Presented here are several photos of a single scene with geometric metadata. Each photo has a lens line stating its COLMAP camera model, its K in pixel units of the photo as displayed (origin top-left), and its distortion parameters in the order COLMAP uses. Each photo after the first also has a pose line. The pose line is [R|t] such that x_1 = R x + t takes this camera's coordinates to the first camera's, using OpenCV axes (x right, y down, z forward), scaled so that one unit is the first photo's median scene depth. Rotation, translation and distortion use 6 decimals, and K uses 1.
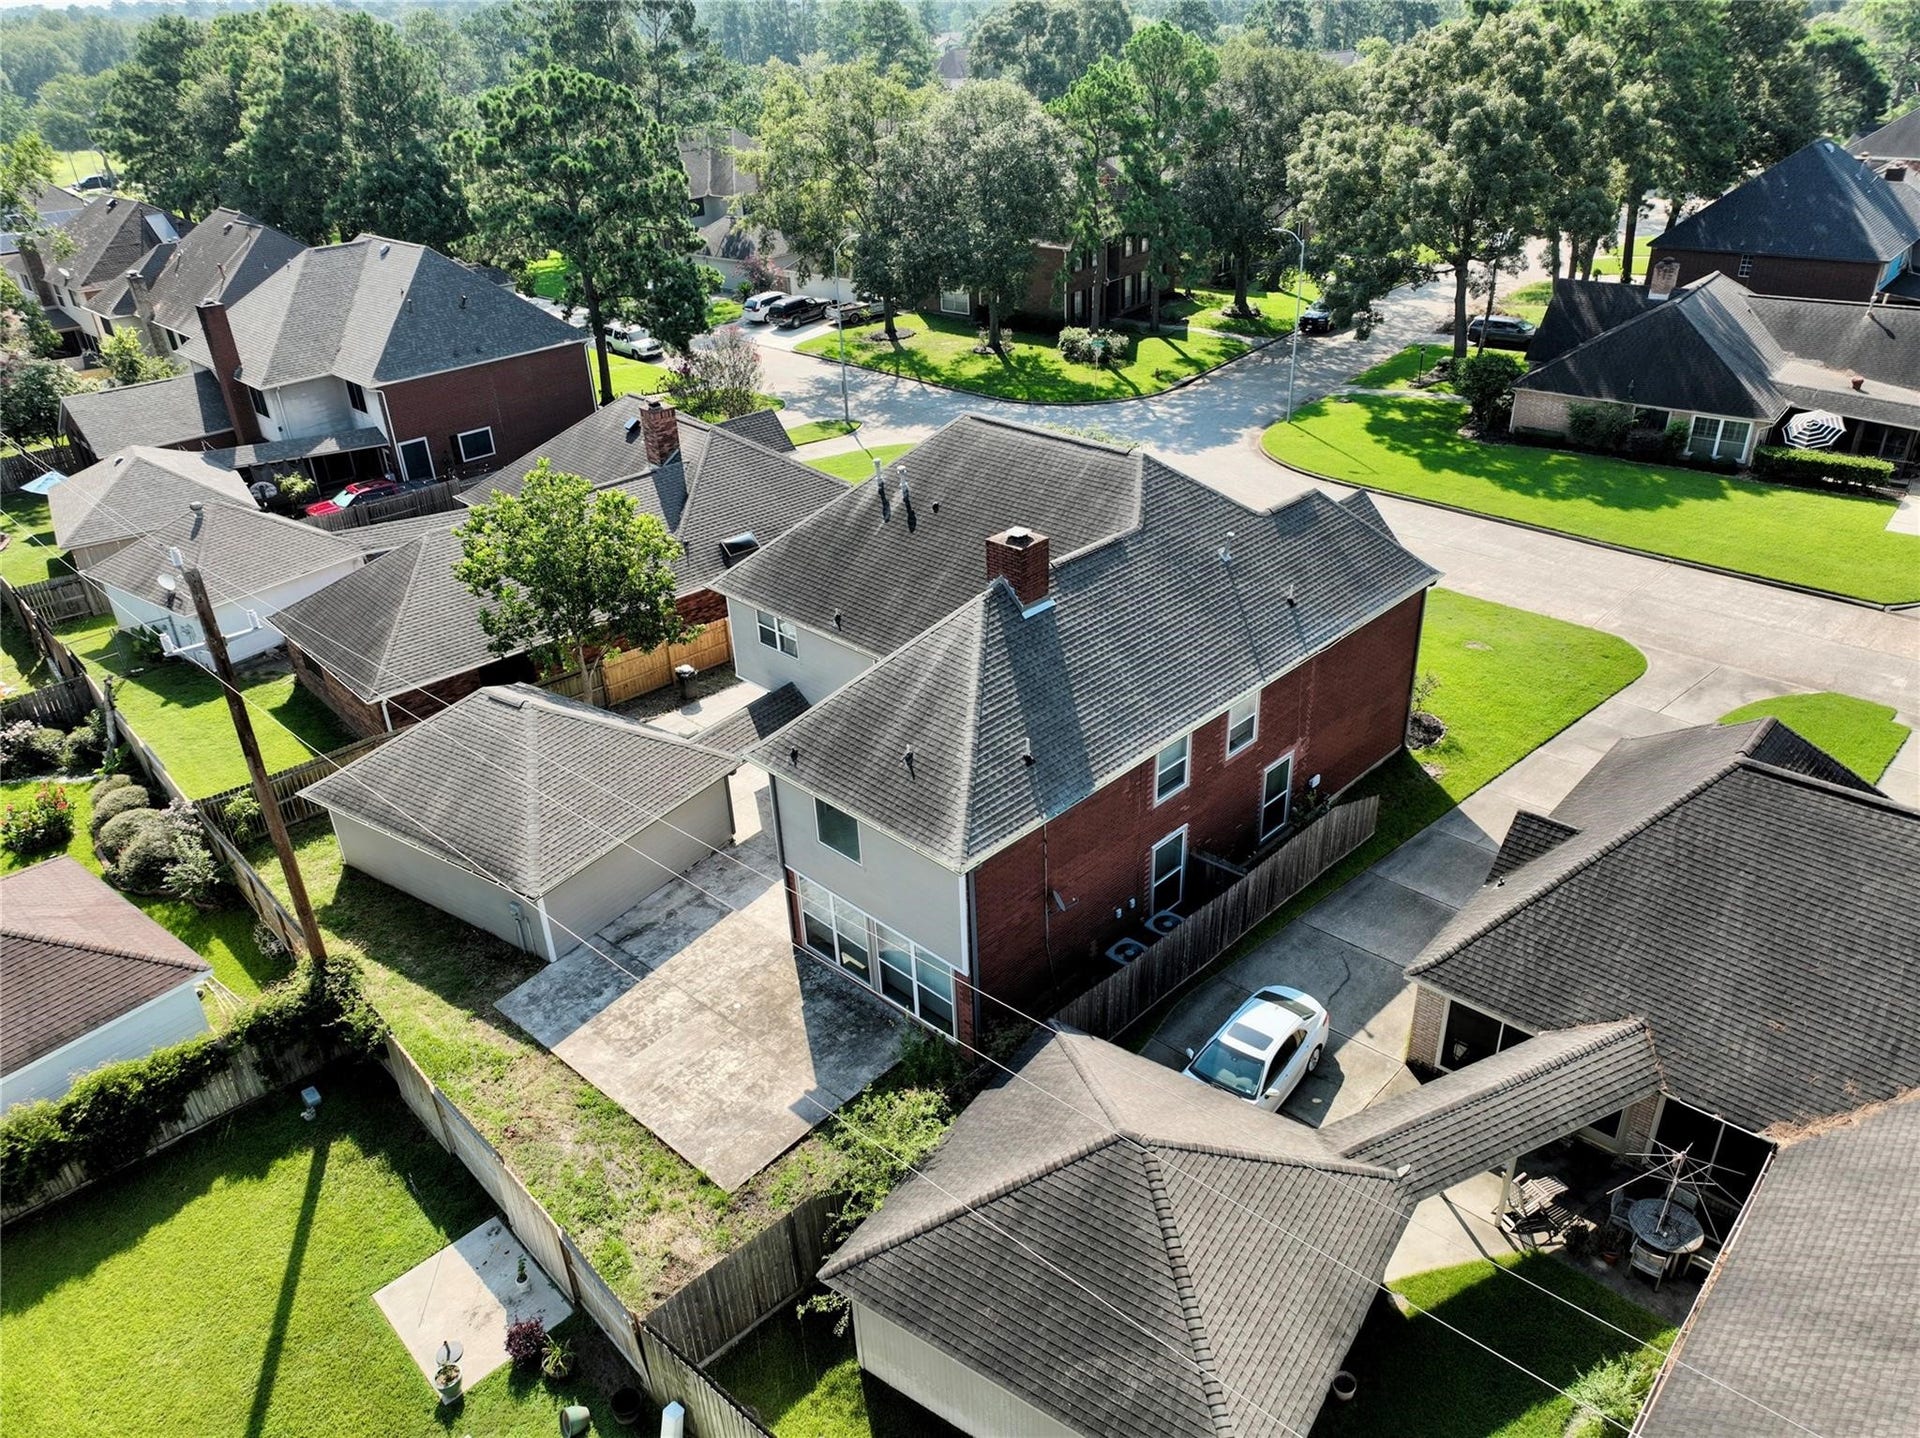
lens RADIAL K [[1354.9, 0, 960.3], [0, 1354.9, 719.9], [0, 0, 1]] dist [-0.000091, 0.012309]
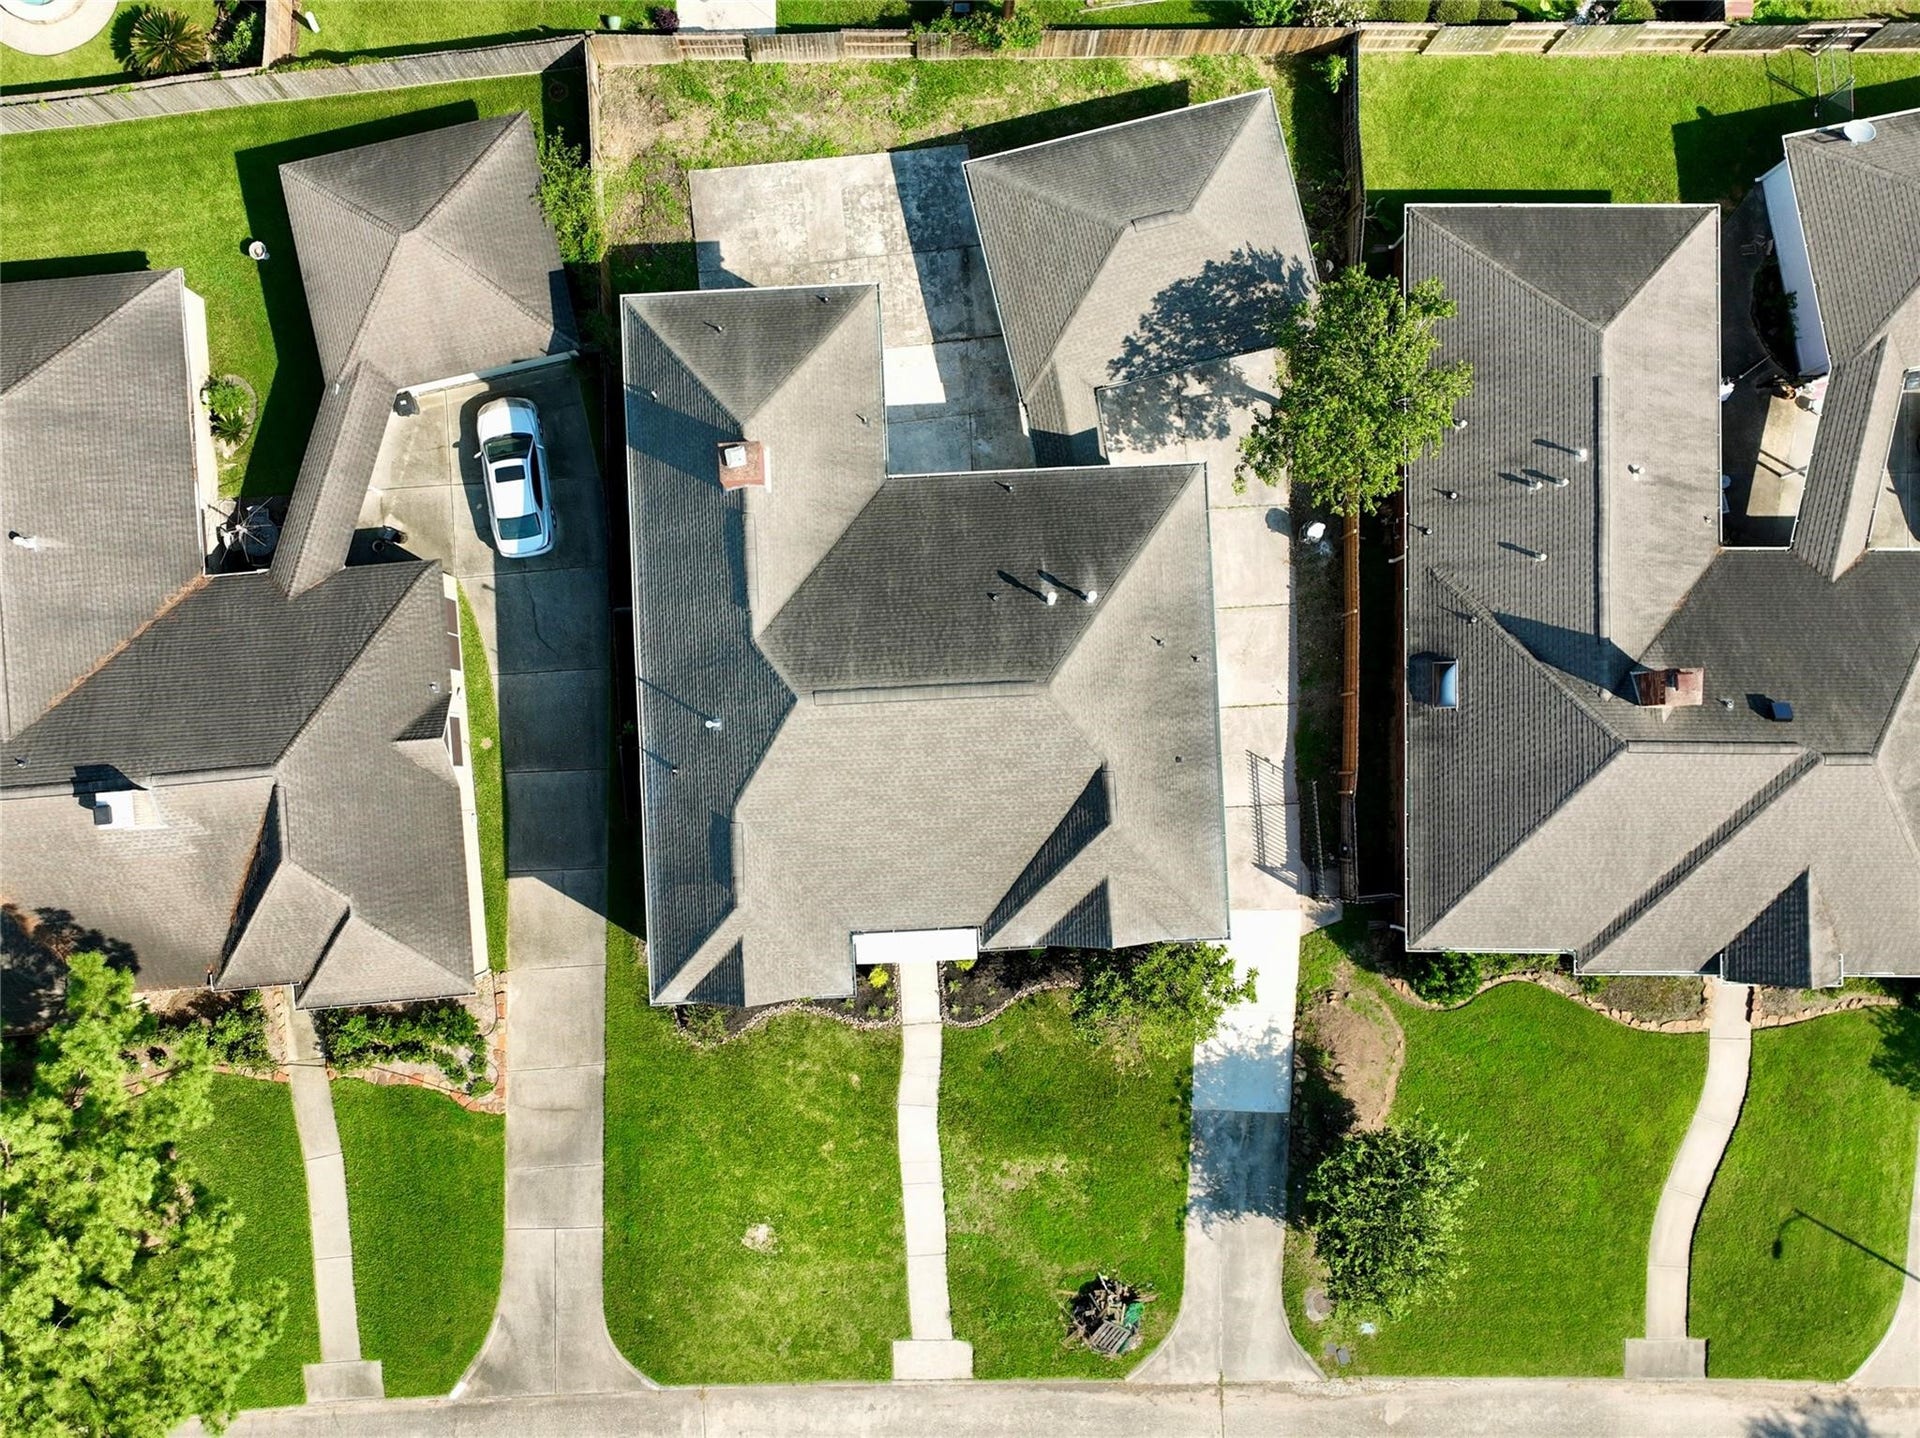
lens RADIAL K [[1673.5, 0, 890.5], [0, 1673.5, 743.8], [0, 0, 1]] dist [0.015571, -0.006041]
pose [[-0.679621, 0.732905, 0.031088, 0.042729], [-0.320181, -0.334499, 0.886338, -0.736132], [0.660000, 0.592420, 0.461994, 0.283892]]
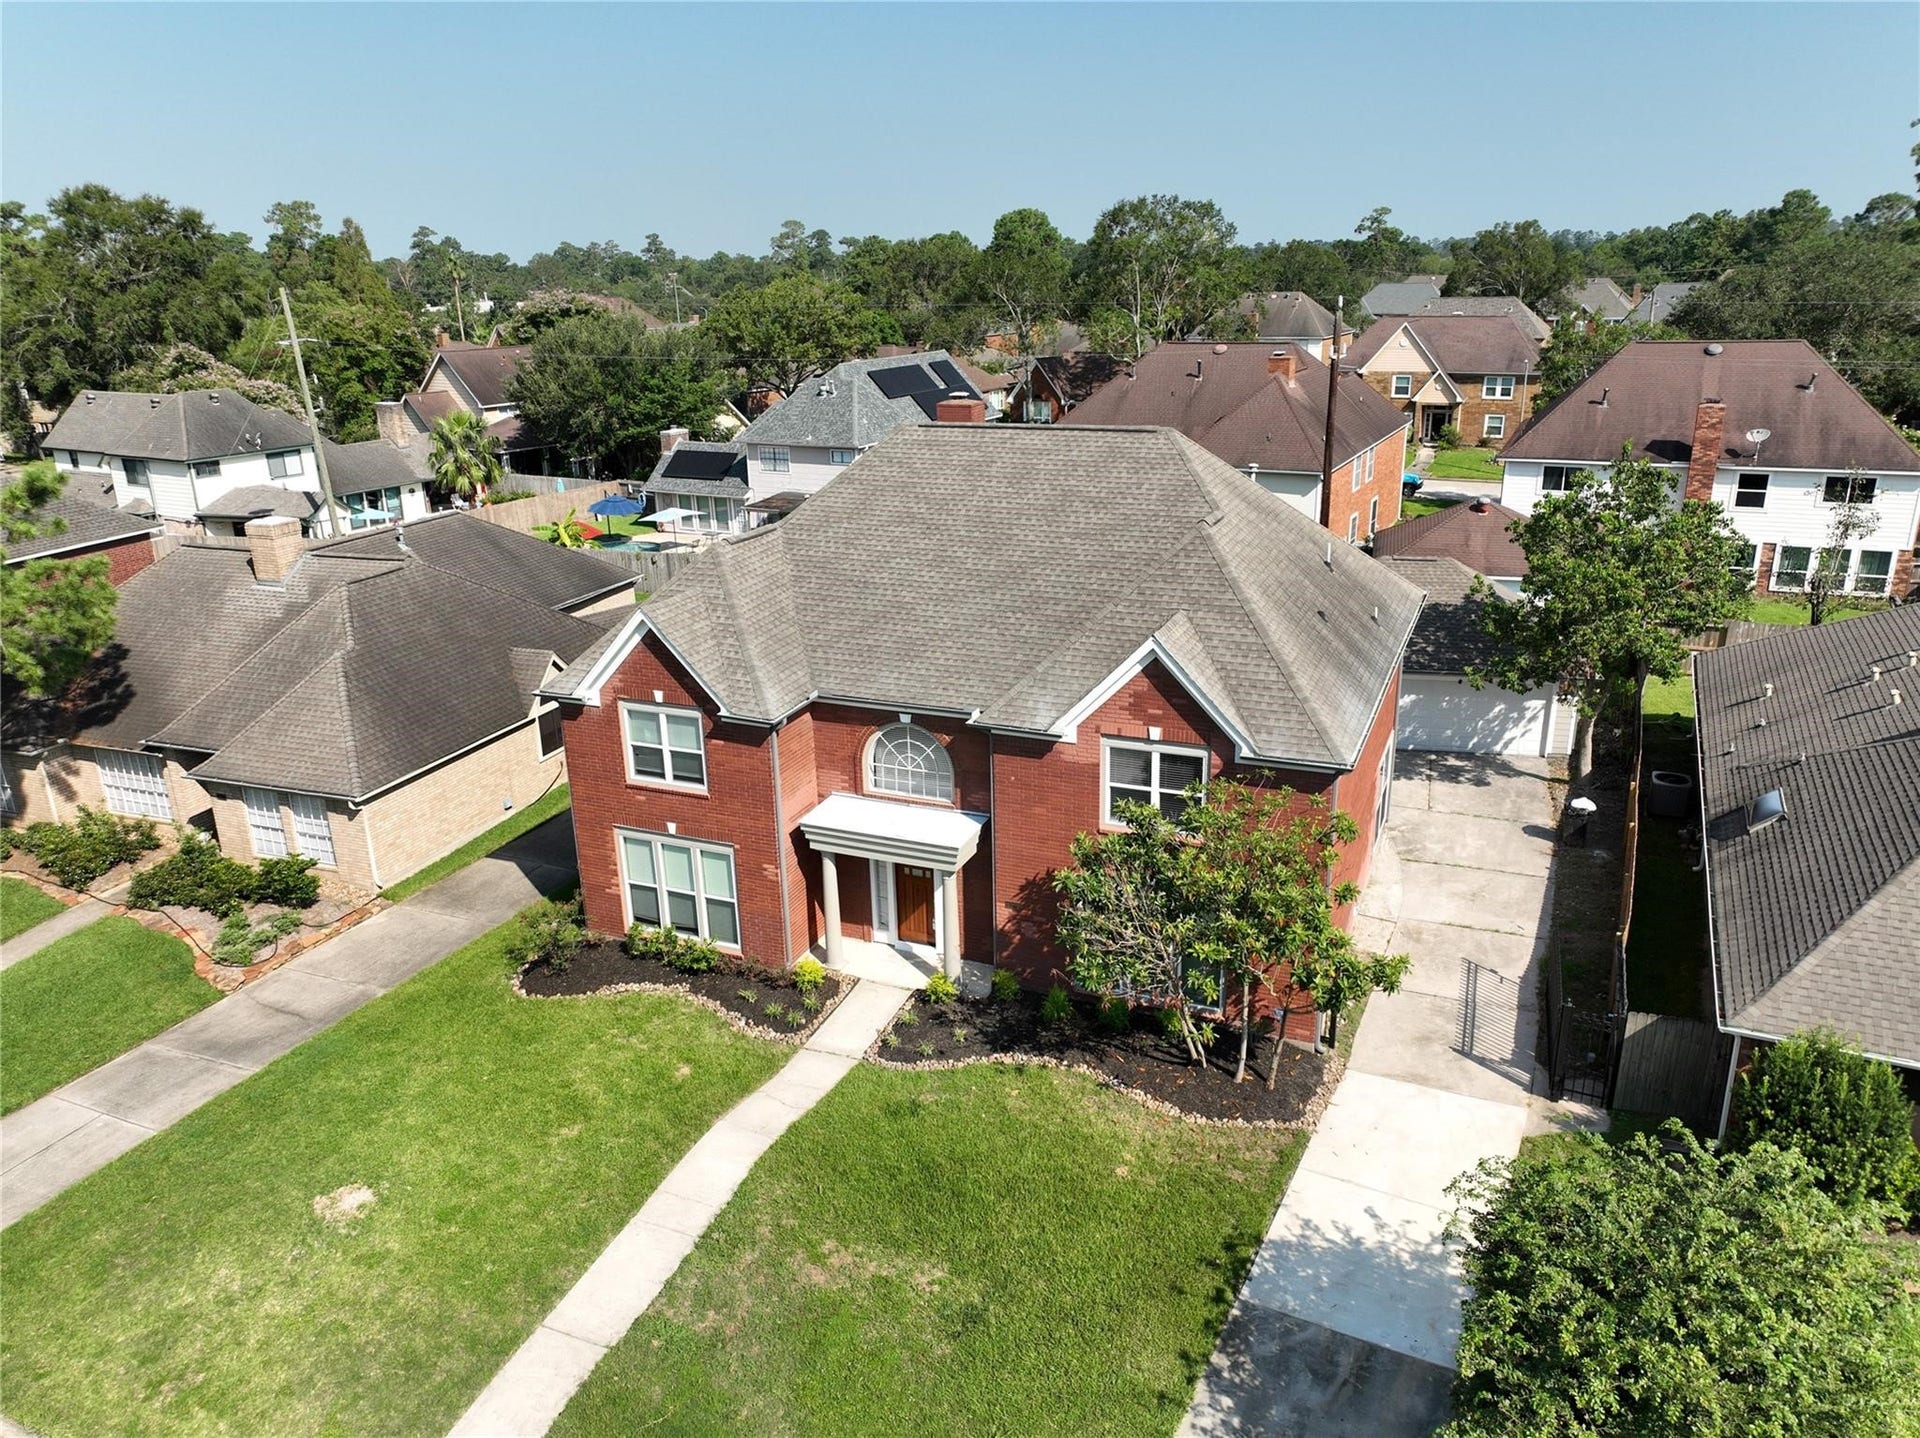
lens RADIAL K [[1354.9, 0, 960.7], [0, 1354.9, 714.8], [0, 0, 1]] dist [-0.000091, 0.012309]
pose [[-0.931054, 0.173394, -0.321050, 0.237966], [-0.121311, 0.682725, 0.720535, -0.409931], [0.344125, 0.709804, -0.614619, 0.957081]]
